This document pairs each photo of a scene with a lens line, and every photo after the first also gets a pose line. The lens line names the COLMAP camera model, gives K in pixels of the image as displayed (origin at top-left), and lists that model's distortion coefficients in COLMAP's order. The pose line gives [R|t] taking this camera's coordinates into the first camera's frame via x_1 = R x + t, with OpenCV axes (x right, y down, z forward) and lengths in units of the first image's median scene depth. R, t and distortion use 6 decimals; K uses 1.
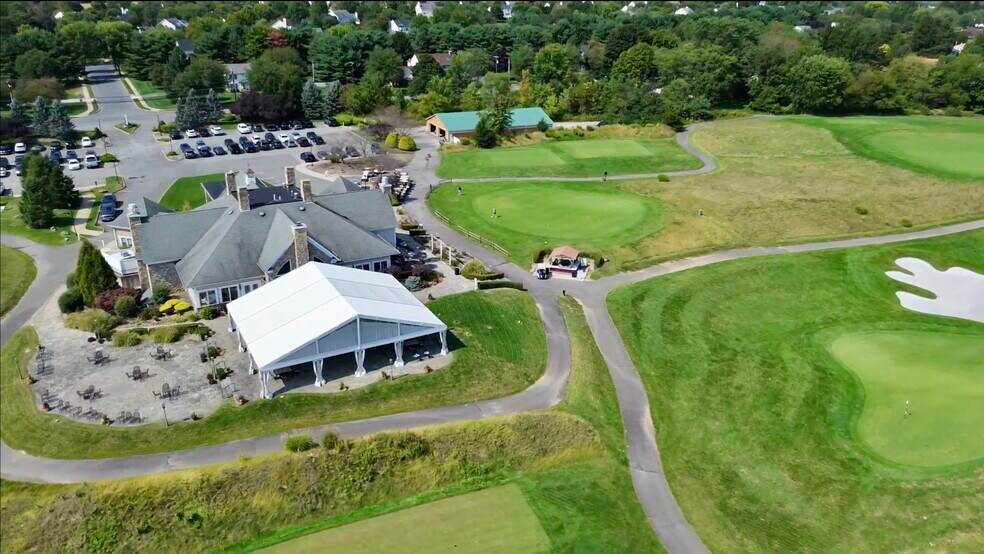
lens RADIAL K [[728.2, 0, 490.3], [0, 728.2, 277.4], [0, 0, 1]] dist [0.056228, -0.060467]
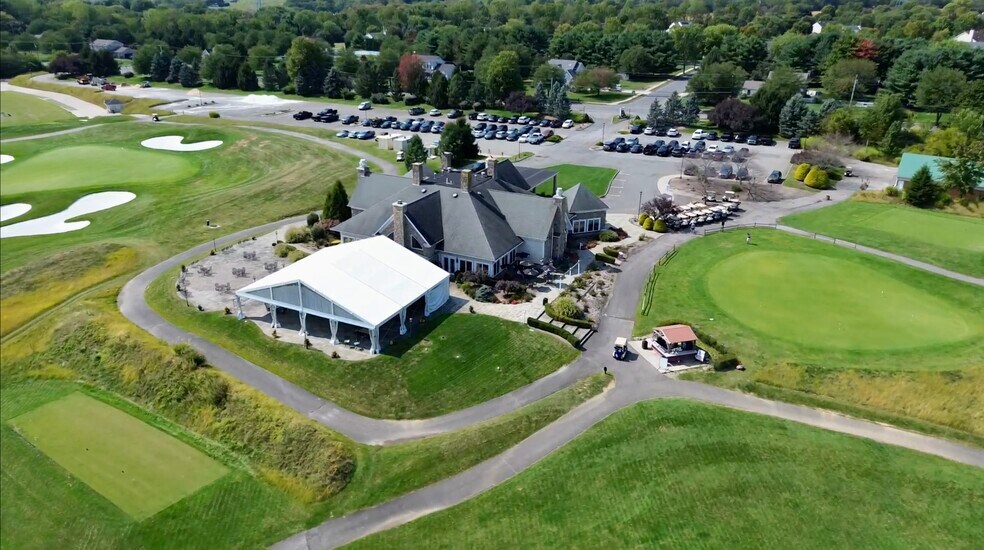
lens RADIAL K [[728.2, 0, 490.5], [0, 728.2, 268.8], [0, 0, 1]] dist [0.056228, -0.060467]
pose [[0.557137, 0.298073, -0.775081, 0.539295], [-0.312797, 0.939942, 0.136631, -0.133398], [0.769257, 0.166321, 0.616912, 0.346247]]
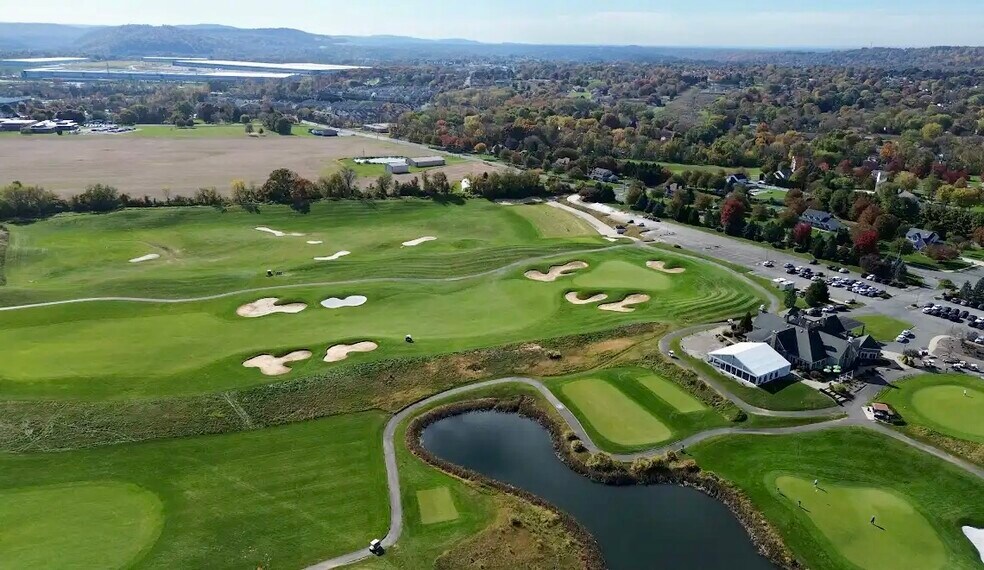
lens RADIAL K [[705.9, 0, 500.6], [0, 705.9, 293.9], [0, 0, 1]] dist [0.063305, -0.061508]
pose [[0.067872, 0.321628, -0.944430, 1.648860], [-0.388511, 0.880413, 0.271906, -0.401206], [0.918941, 0.348466, 0.184712, -0.370257]]
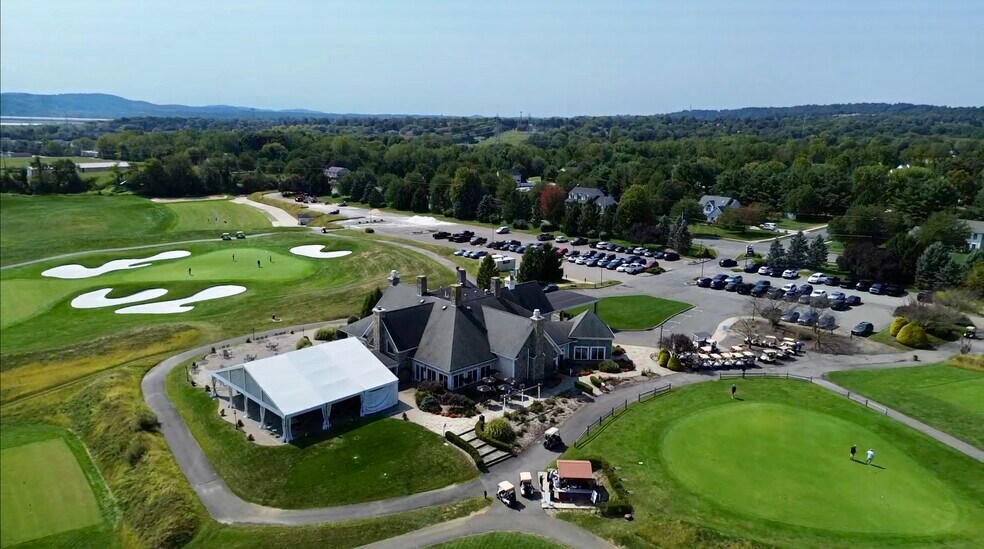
lens RADIAL K [[727.8, 0, 491.4], [0, 727.8, 268.8], [0, 0, 1]] dist [0.058464, -0.061185]
pose [[0.253689, 0.187205, -0.948997, 0.689277], [-0.373525, 0.923952, 0.082412, -0.230270], [0.892256, 0.333567, 0.304322, 0.608375]]
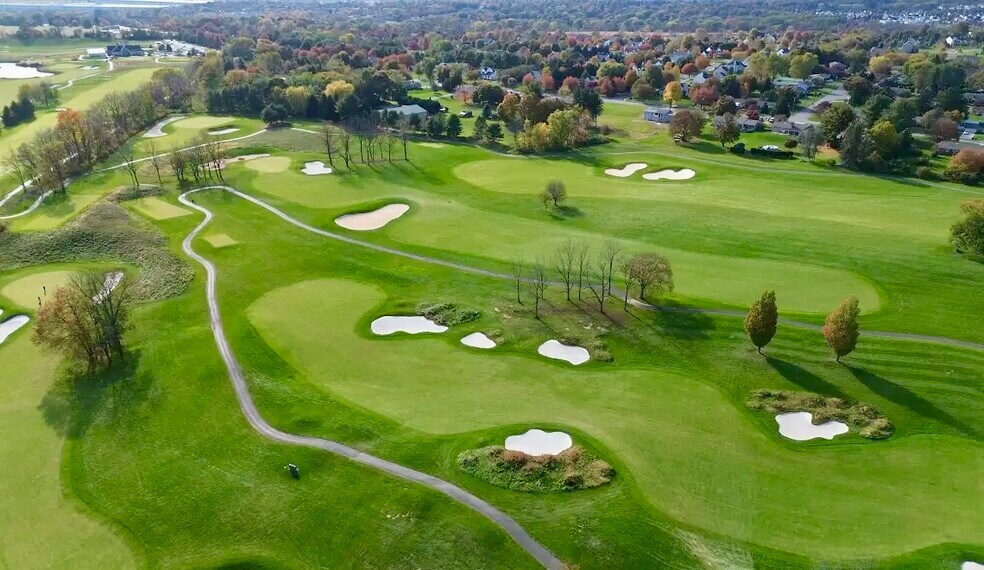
lens RADIAL K [[705.9, 0, 497.4], [0, 705.9, 281.8], [0, 0, 1]] dist [0.063305, -0.061508]
pose [[0.083423, 0.366077, -0.926838, 7.565897], [-0.384086, 0.870031, 0.309069, -1.699646], [0.919521, 0.330201, 0.213186, 3.593540]]
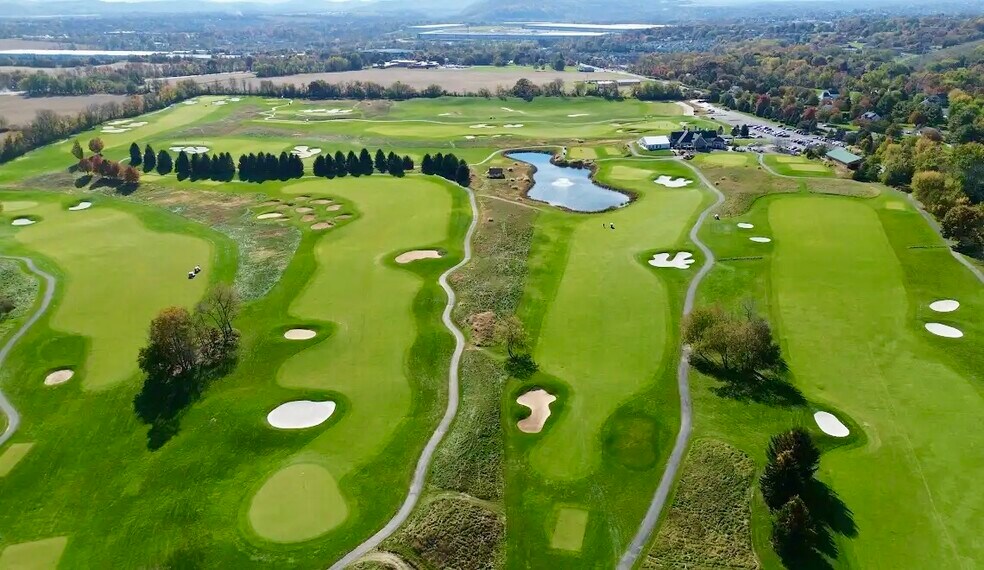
lens RADIAL K [[705.9, 0, 502.6], [0, 705.9, 283.9], [0, 0, 1]] dist [0.063305, -0.061508]
pose [[-0.383216, 0.330556, -0.862483, 4.427740], [-0.340022, 0.817710, 0.464474, -0.993816], [0.858796, 0.471257, -0.200963, 1.217375]]
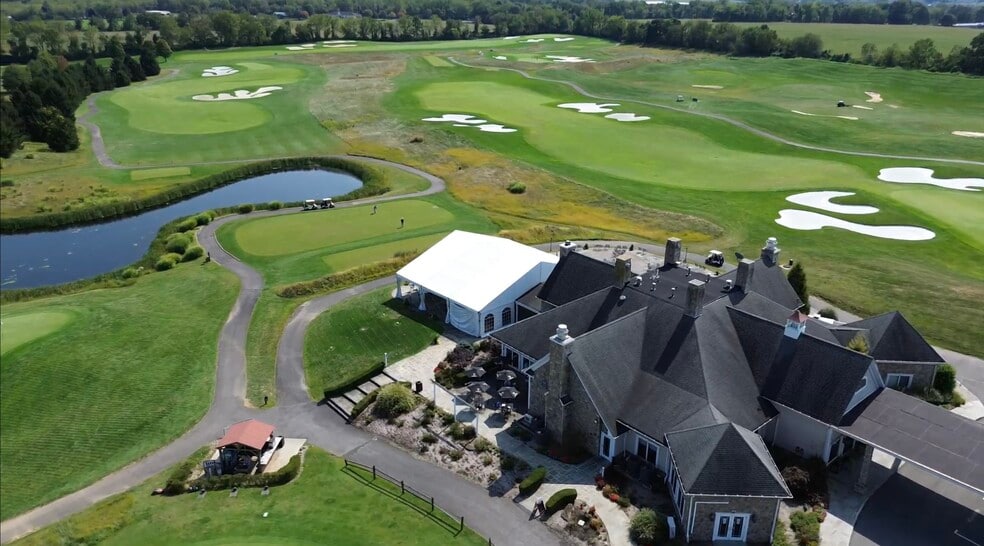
lens RADIAL K [[727.8, 0, 482.3], [0, 727.8, 270.5], [0, 0, 1]] dist [0.058464, -0.061185]
pose [[-0.980491, 0.054920, -0.188735, 0.018075], [-0.089818, 0.728893, 0.678711, -0.514336], [0.174842, 0.682422, -0.709740, 1.286847]]
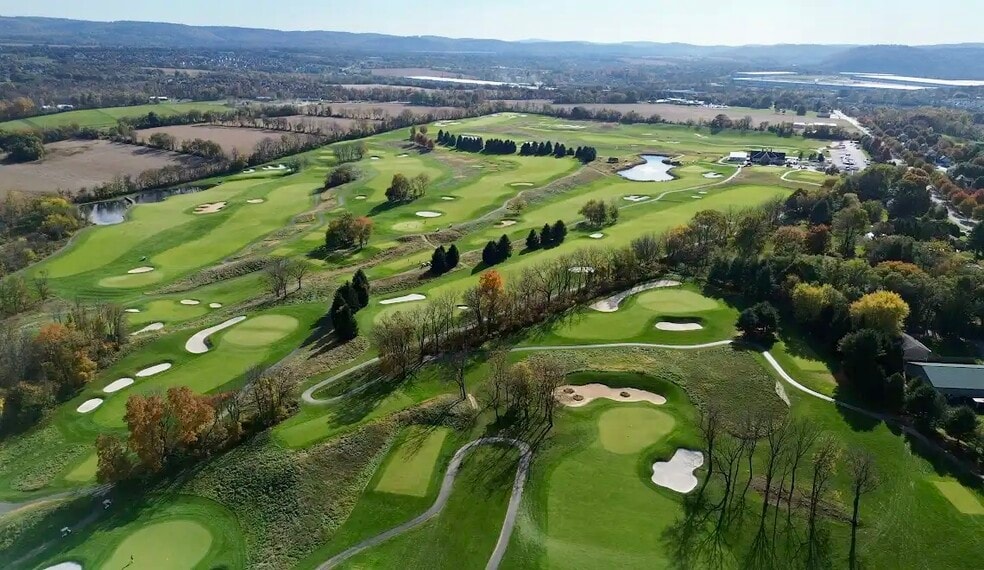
lens RADIAL K [[705.9, 0, 513.4], [0, 705.9, 289.4], [0, 0, 1]] dist [0.063305, -0.061508]
pose [[-0.761336, 0.181379, -0.622470, 5.789035], [-0.273853, 0.780268, 0.562305, -2.142656], [0.587684, 0.598568, -0.544375, 3.830896]]
